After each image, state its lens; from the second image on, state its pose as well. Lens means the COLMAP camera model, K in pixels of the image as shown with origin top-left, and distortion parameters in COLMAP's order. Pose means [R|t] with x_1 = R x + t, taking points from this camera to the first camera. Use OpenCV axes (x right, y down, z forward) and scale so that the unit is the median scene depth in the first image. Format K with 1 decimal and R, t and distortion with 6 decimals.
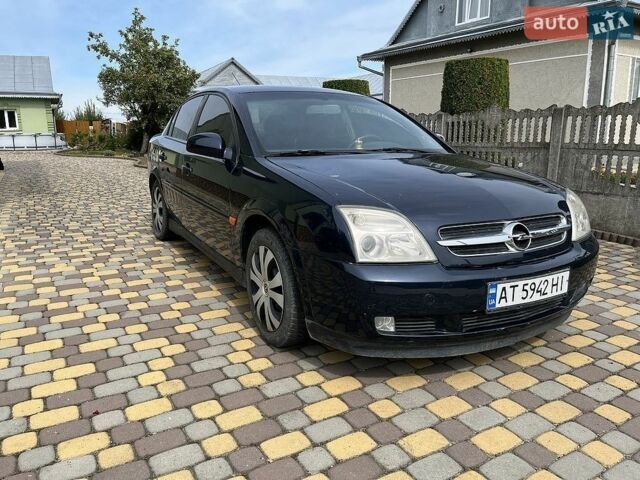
lens RADIAL K [[447.9, 0, 320.0], [0, 447.9, 240.0], [0, 0, 1]] dist [0.064255, -0.081498]
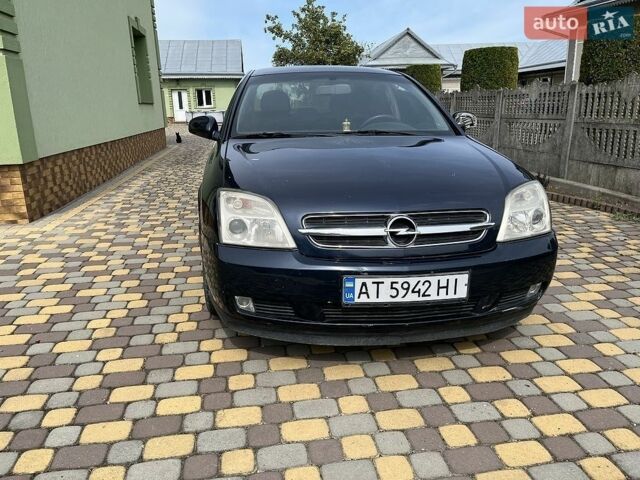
lens RADIAL K [[447.9, 0, 320.0], [0, 447.9, 240.0], [0, 0, 1]] dist [0.064255, -0.081498]
pose [[0.938290, 0.085636, -0.335081, 0.571494], [-0.067419, 0.995563, 0.065646, -0.037824], [0.339215, -0.039004, 0.939900, 0.066643]]
